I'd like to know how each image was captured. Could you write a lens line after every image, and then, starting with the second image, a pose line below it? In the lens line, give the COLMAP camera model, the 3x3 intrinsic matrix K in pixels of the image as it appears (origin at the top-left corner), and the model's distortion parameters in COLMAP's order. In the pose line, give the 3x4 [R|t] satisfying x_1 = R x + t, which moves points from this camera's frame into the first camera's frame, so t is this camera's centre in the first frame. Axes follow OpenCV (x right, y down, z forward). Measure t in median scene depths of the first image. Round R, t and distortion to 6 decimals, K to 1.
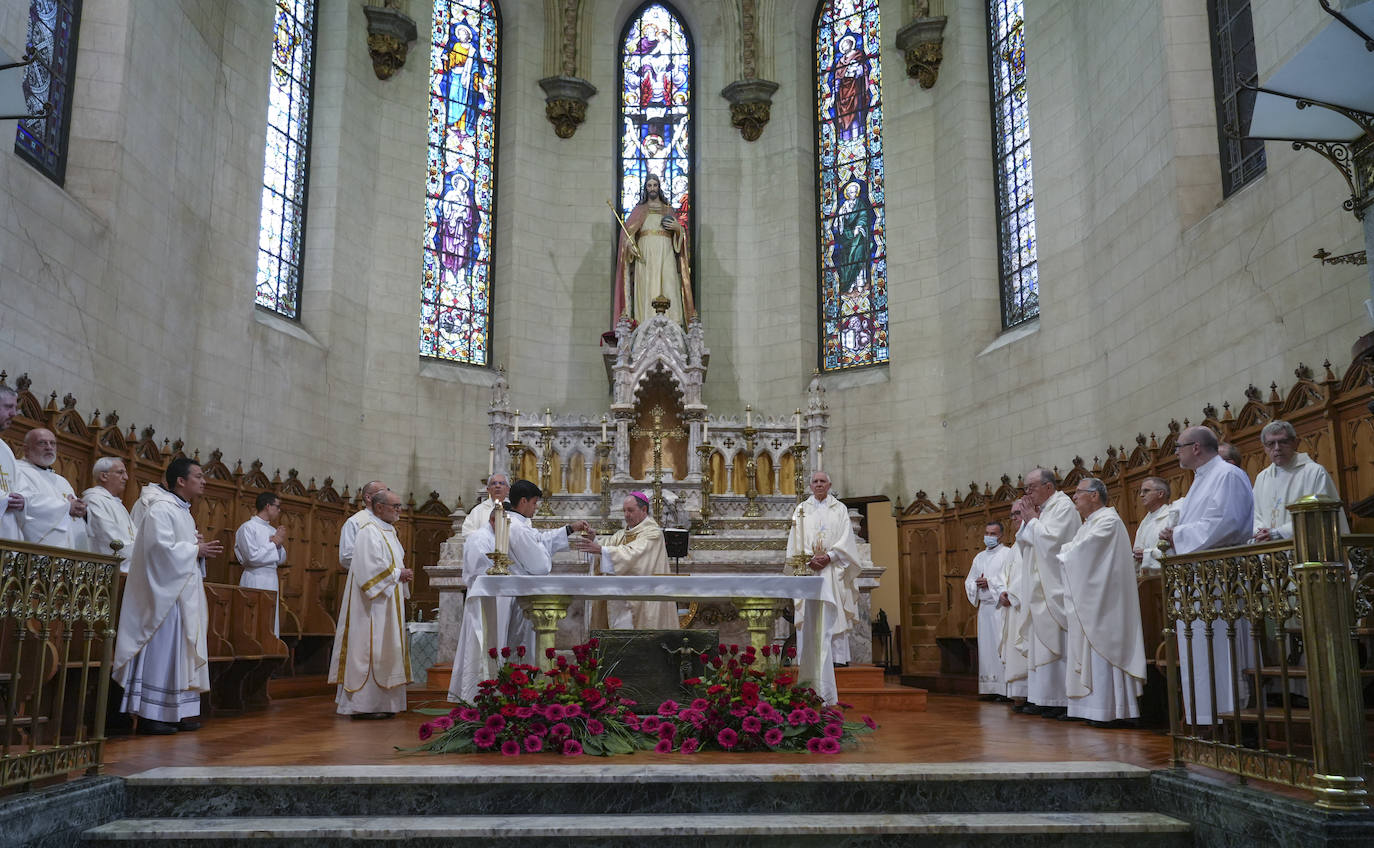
lens RADIAL K [[1053.4, 0, 662.5], [0, 1053.4, 480.2], [0, 0, 1]] dist [0.000936, 0.005090]
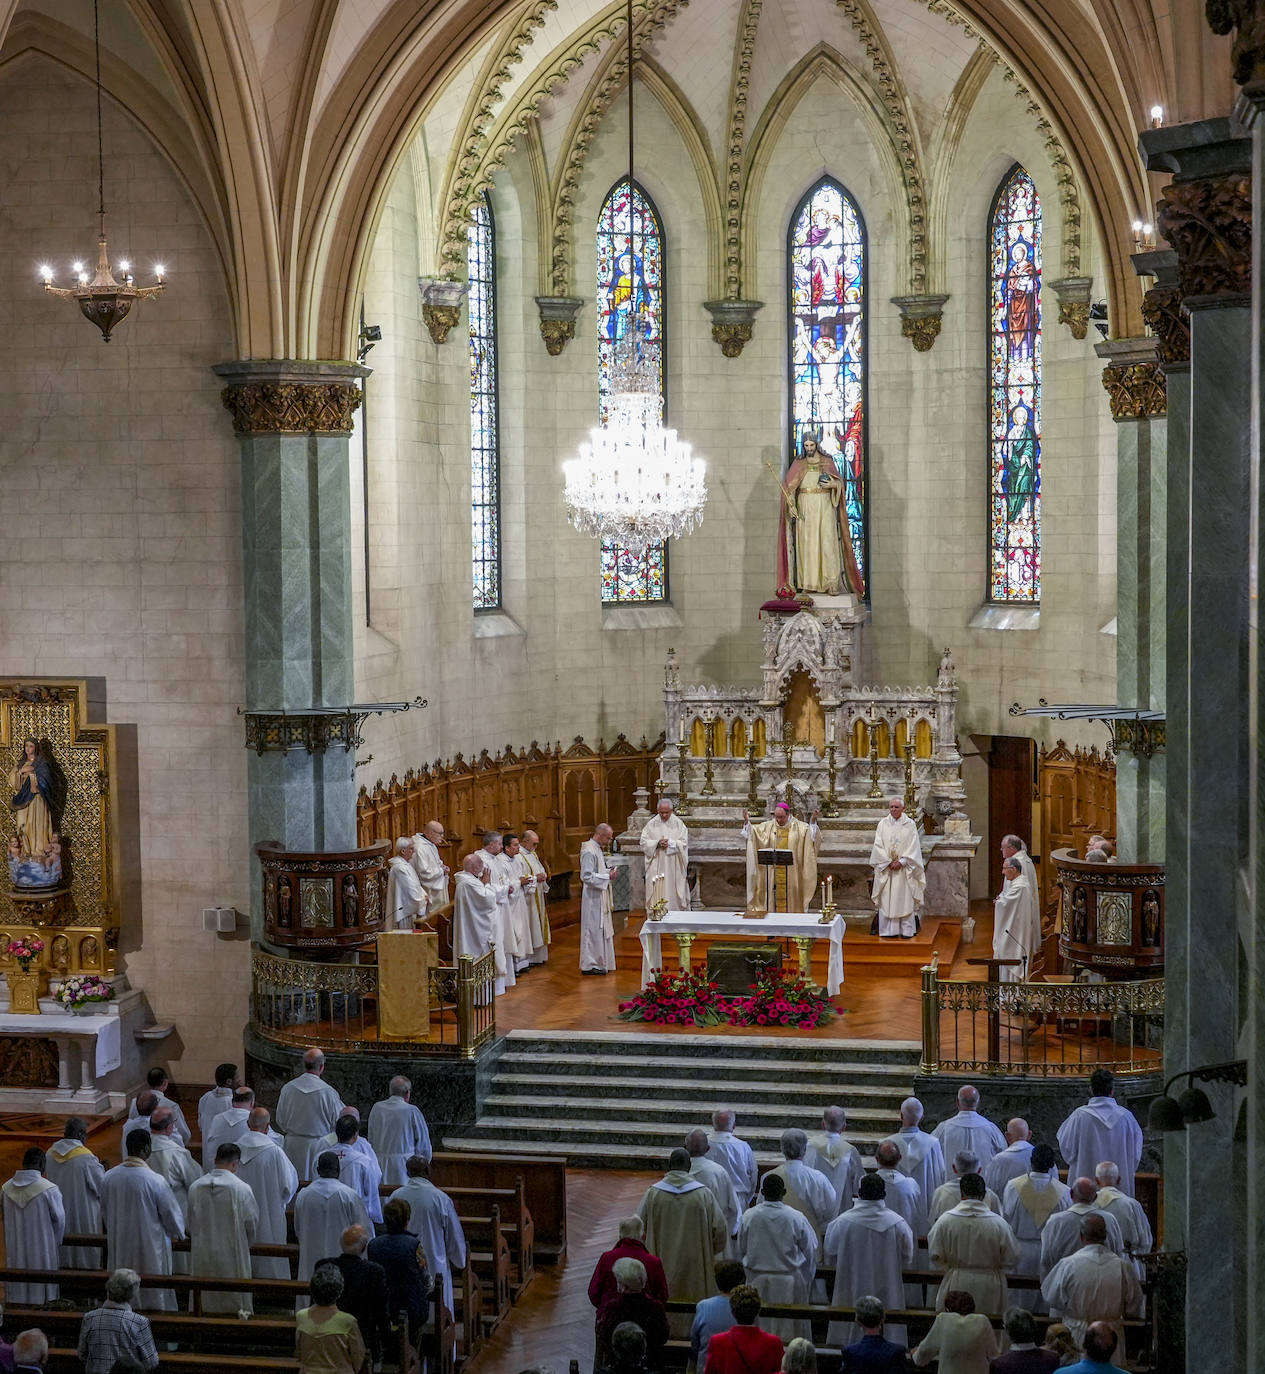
lens RADIAL K [[2308.3, 0, 539.0], [0, 2308.3, 685.3], [0, 0, 1]] dist [0.036448, 0.117565]
pose [[0.967337, -0.002723, -0.253478, 0.293951], [0.058012, 0.975783, 0.210908, -0.514417], [0.246765, -0.218724, 0.944069, -1.215602]]
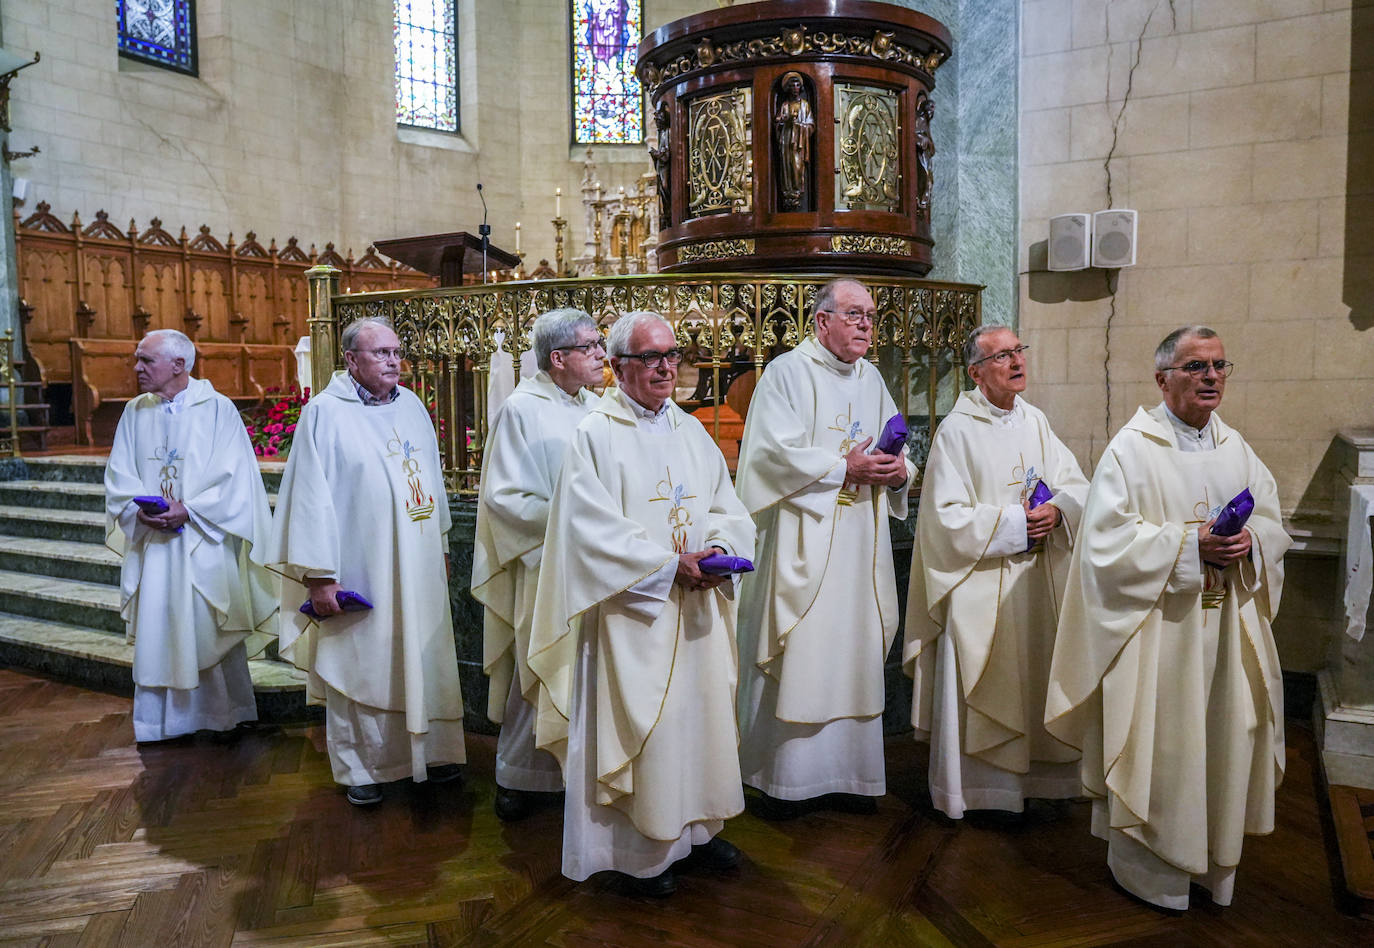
lens RADIAL K [[1011.2, 0, 683.9], [0, 1011.2, 456.2], [0, 0, 1]] dist [-0.006739, -0.001580]
pose [[0.872086, 0.016274, -0.489082, 0.411889], [0.092567, 0.975916, 0.197531, 0.010908], [0.480518, -0.217537, 0.849576, 0.017803]]
